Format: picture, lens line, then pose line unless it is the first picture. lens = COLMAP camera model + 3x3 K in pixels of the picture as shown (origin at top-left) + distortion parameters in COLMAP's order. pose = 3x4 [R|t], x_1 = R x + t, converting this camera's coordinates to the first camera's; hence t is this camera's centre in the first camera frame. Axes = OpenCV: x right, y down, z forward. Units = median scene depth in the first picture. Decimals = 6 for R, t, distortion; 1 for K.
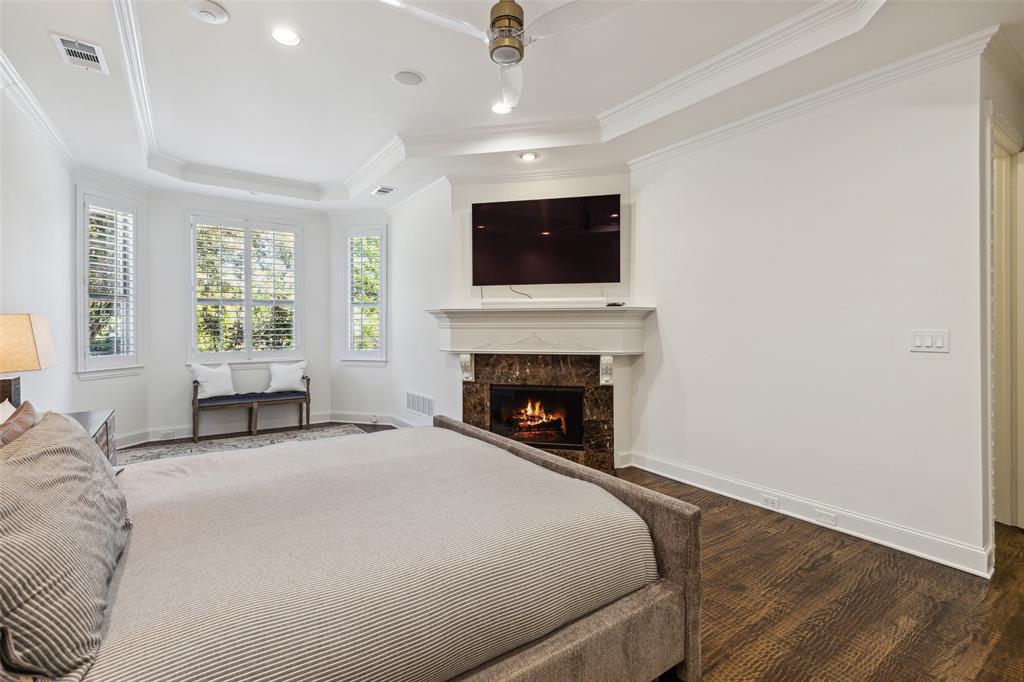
lens RADIAL K [[466.5, 0, 514.9], [0, 466.5, 331.3], [0, 0, 1]] dist [0.002947, -0.000109]
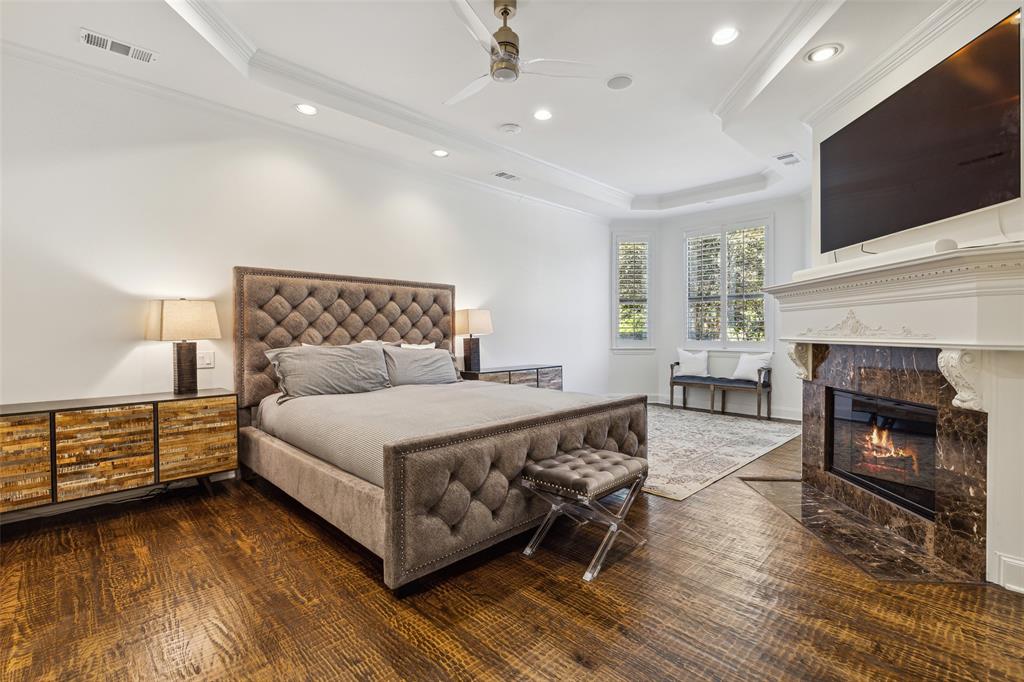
lens RADIAL K [[466.5, 0, 515.1], [0, 466.5, 341.3], [0, 0, 1]] dist [0.002947, -0.000109]
pose [[0.161161, 0.016993, -0.986782, 0.588388], [-0.001679, 0.999855, 0.016944, 0.031984], [0.986927, -0.001074, 0.161166, 0.408451]]
